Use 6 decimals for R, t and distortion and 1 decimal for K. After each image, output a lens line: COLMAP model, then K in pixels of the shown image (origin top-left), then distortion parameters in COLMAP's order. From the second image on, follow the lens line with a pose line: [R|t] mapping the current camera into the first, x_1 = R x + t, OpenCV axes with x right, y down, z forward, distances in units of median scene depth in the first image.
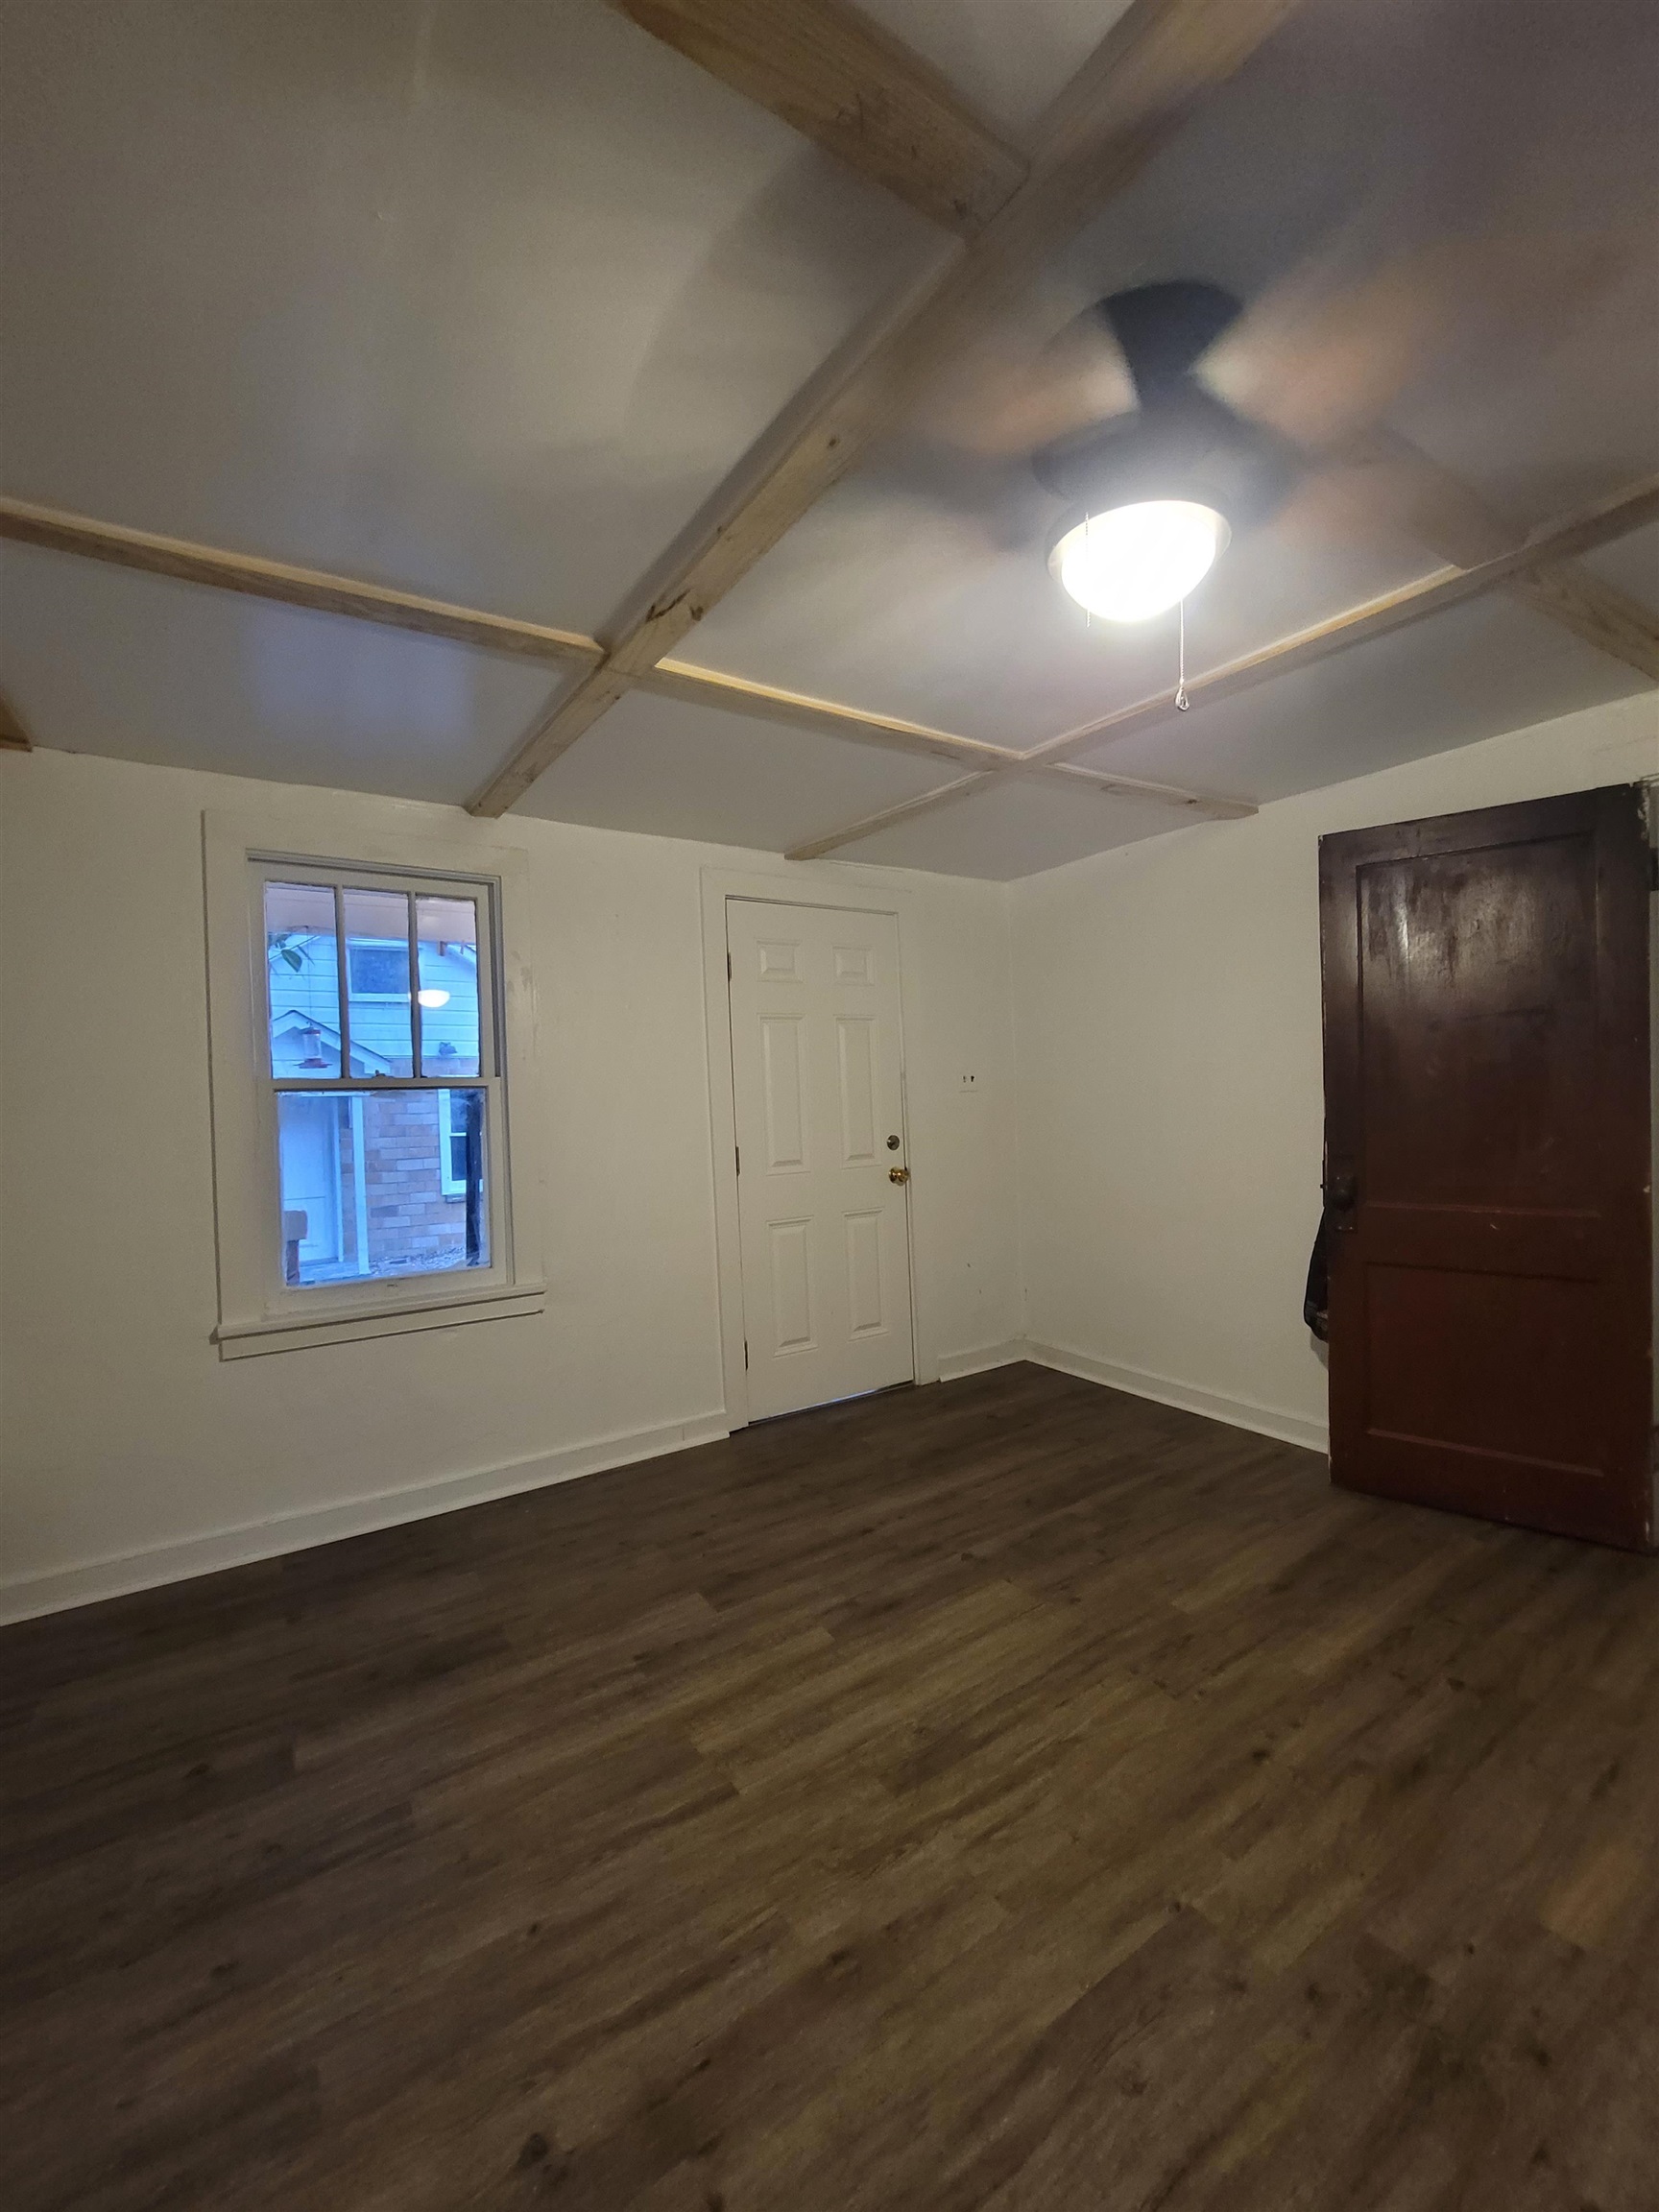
lens RADIAL K [[909.7, 0, 834.6], [0, 909.7, 1103.0], [0, 0, 1]] dist [-0.009277, 0.004037]
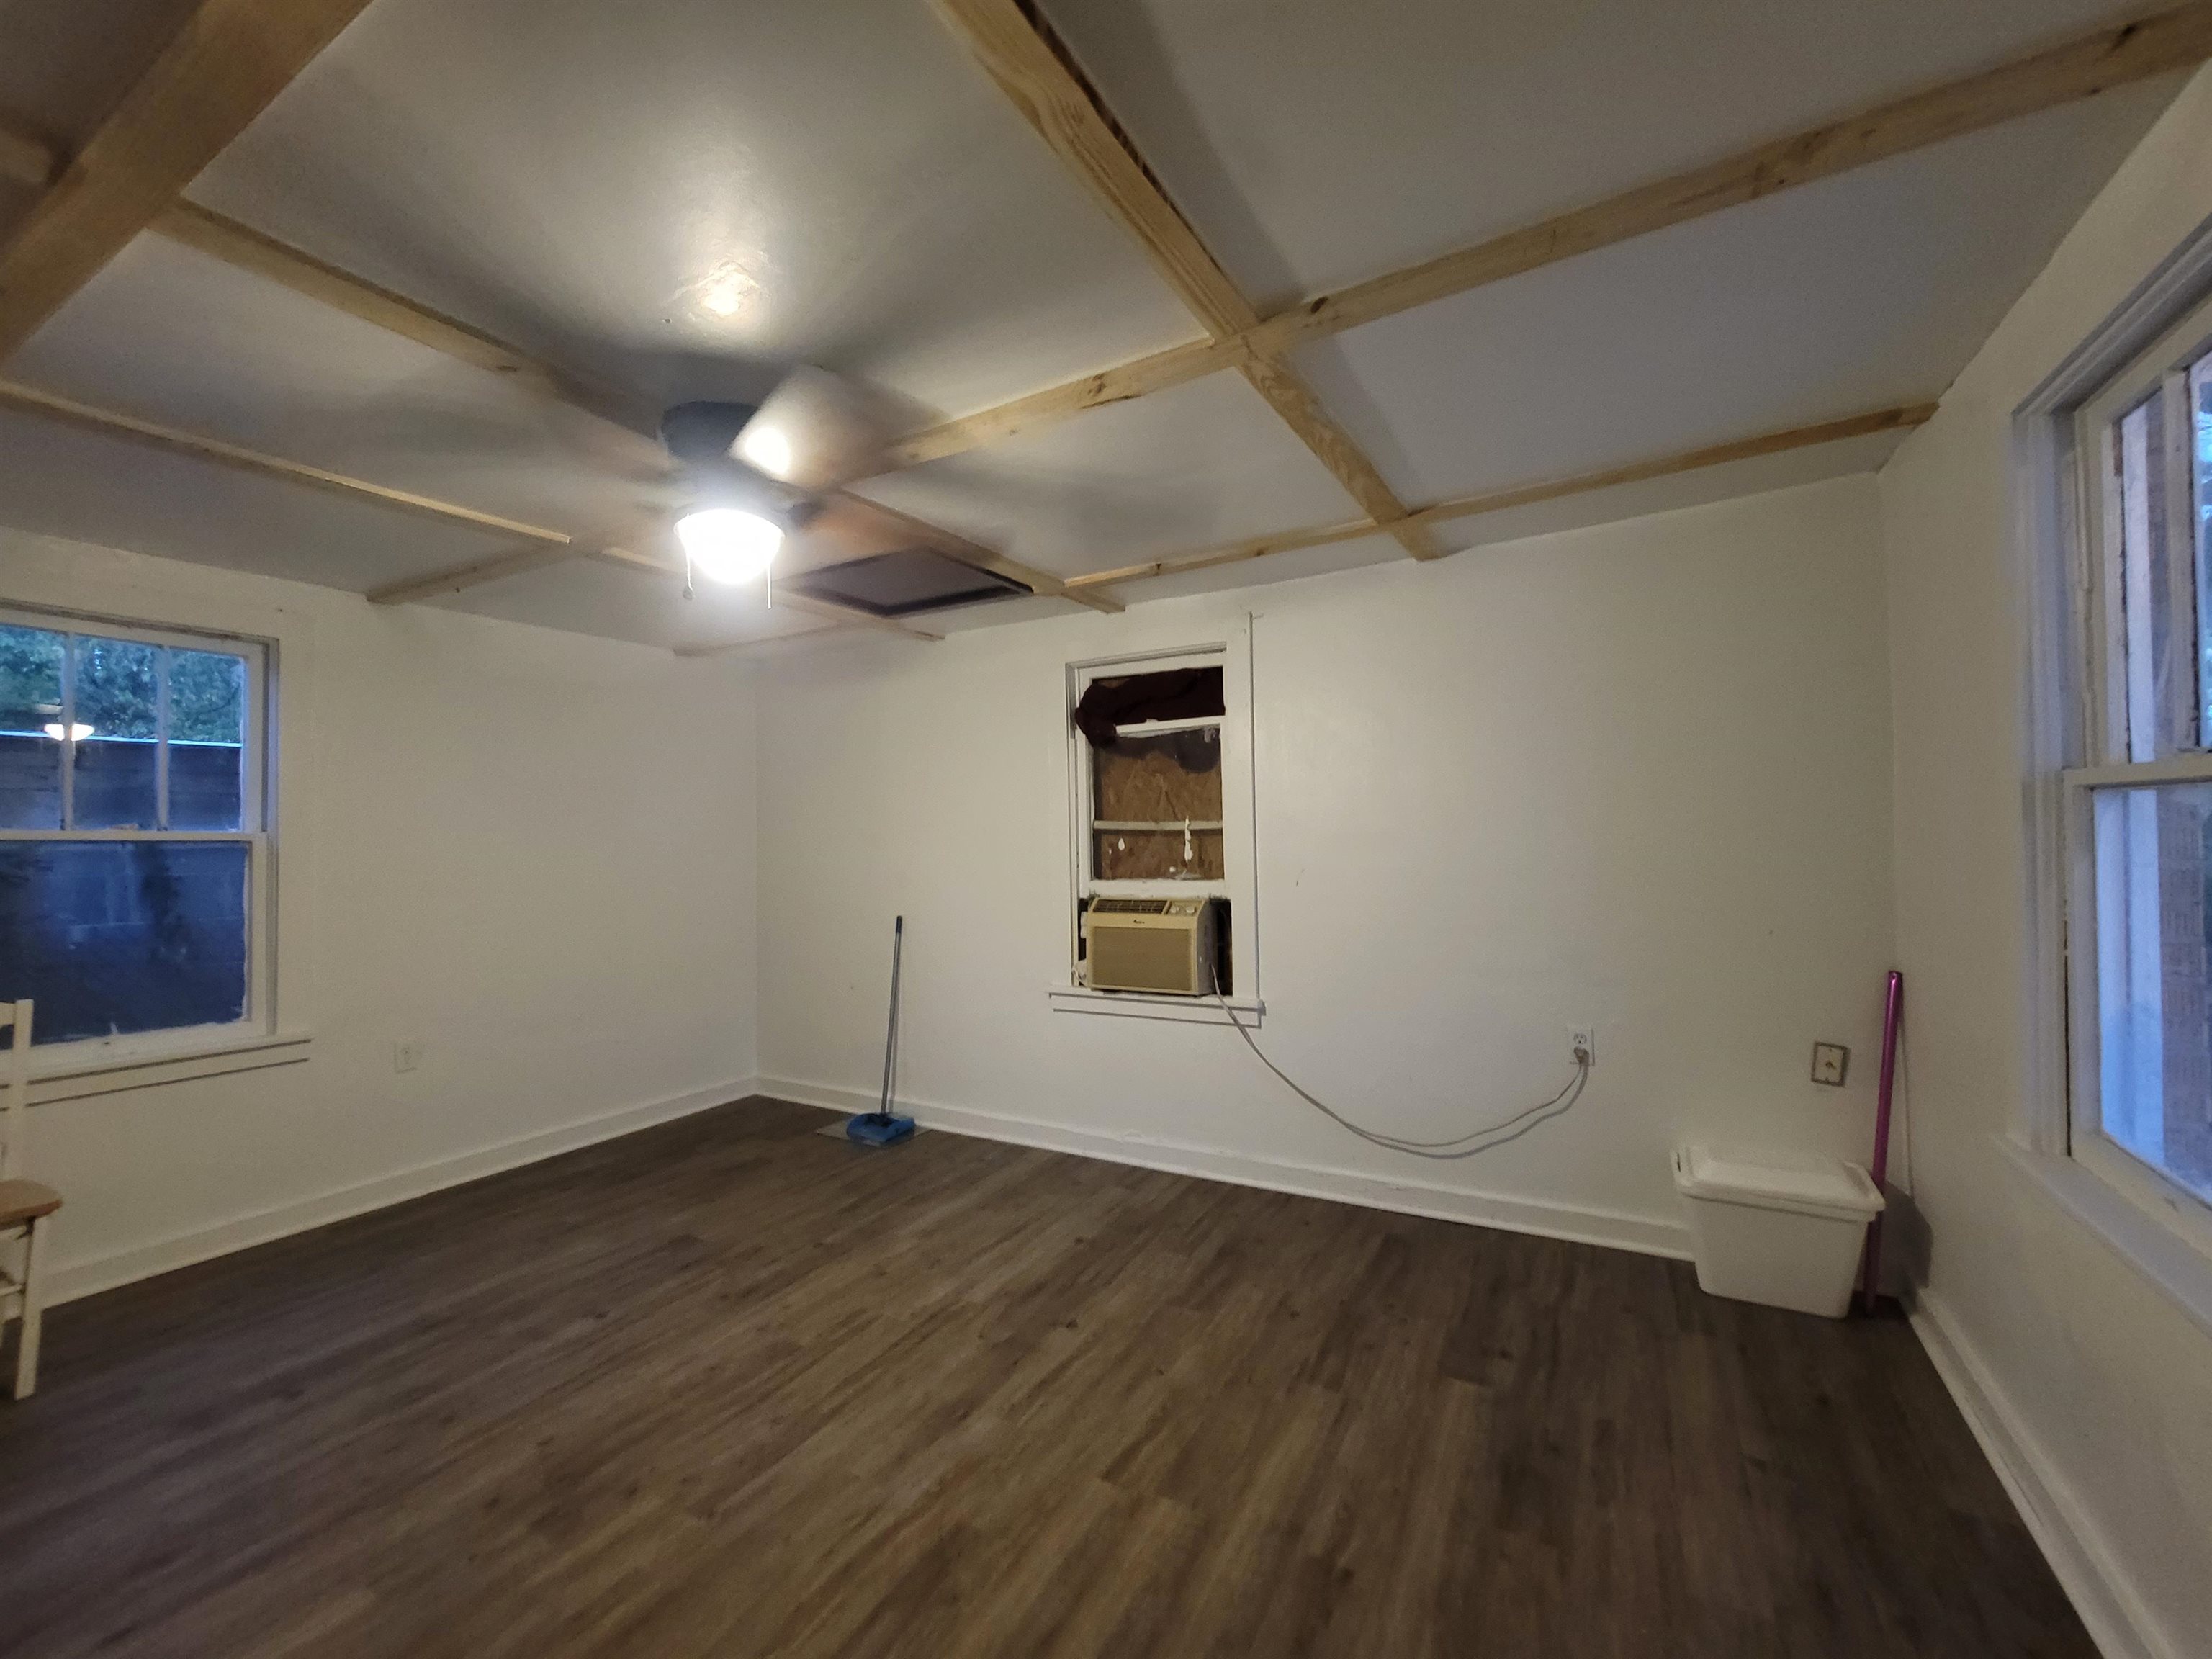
lens RADIAL K [[903.1, 0, 1103.7], [0, 903.1, 825.8], [0, 0, 1]] dist [-0.009794, 0.003370]
pose [[-0.892873, 0.045669, -0.447987, 0.303733], [0.046449, 0.998878, 0.009253, -0.032565], [0.447906, -0.012547, -0.893992, 1.764185]]
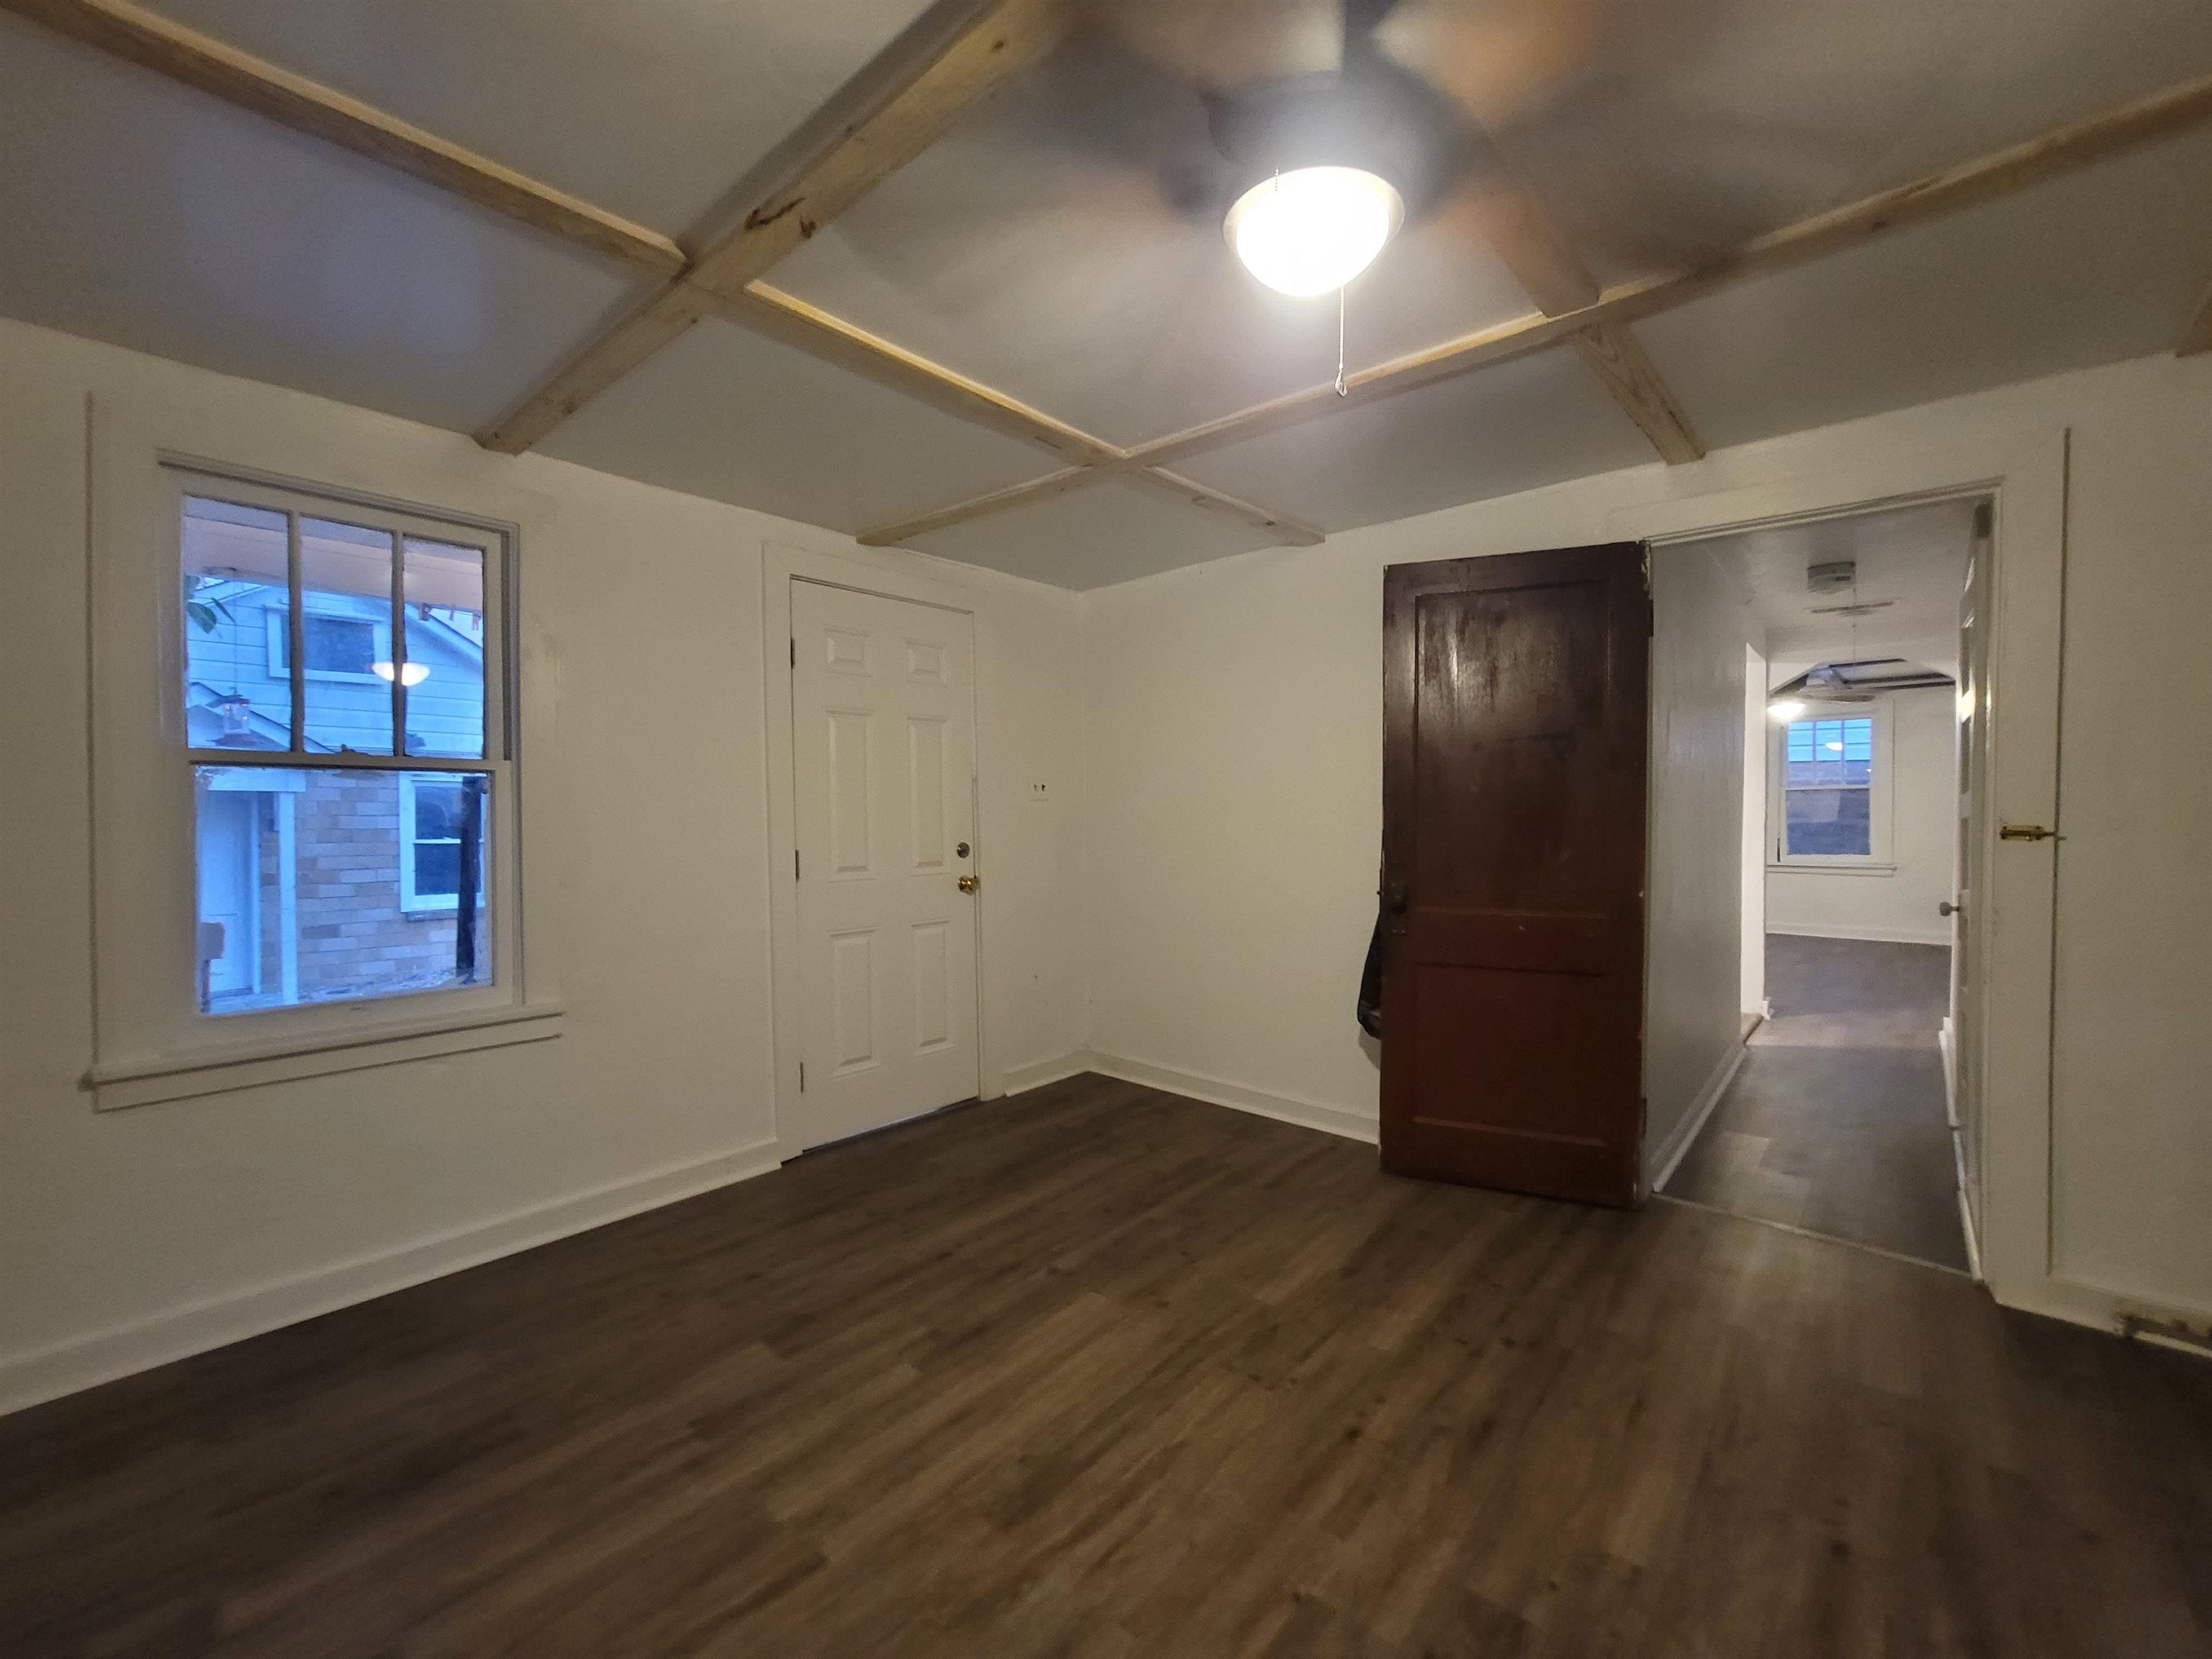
lens RADIAL K [[911.9, 0, 1102.1], [0, 911.9, 822.6], [0, 0, 1]] dist [-0.003401, 0.001364]
pose [[0.967853, 0.023877, 0.250379, -0.076234], [-0.023586, 0.999713, -0.004160, 0.032232], [-0.250406, -0.001880, 0.968139, 0.063124]]
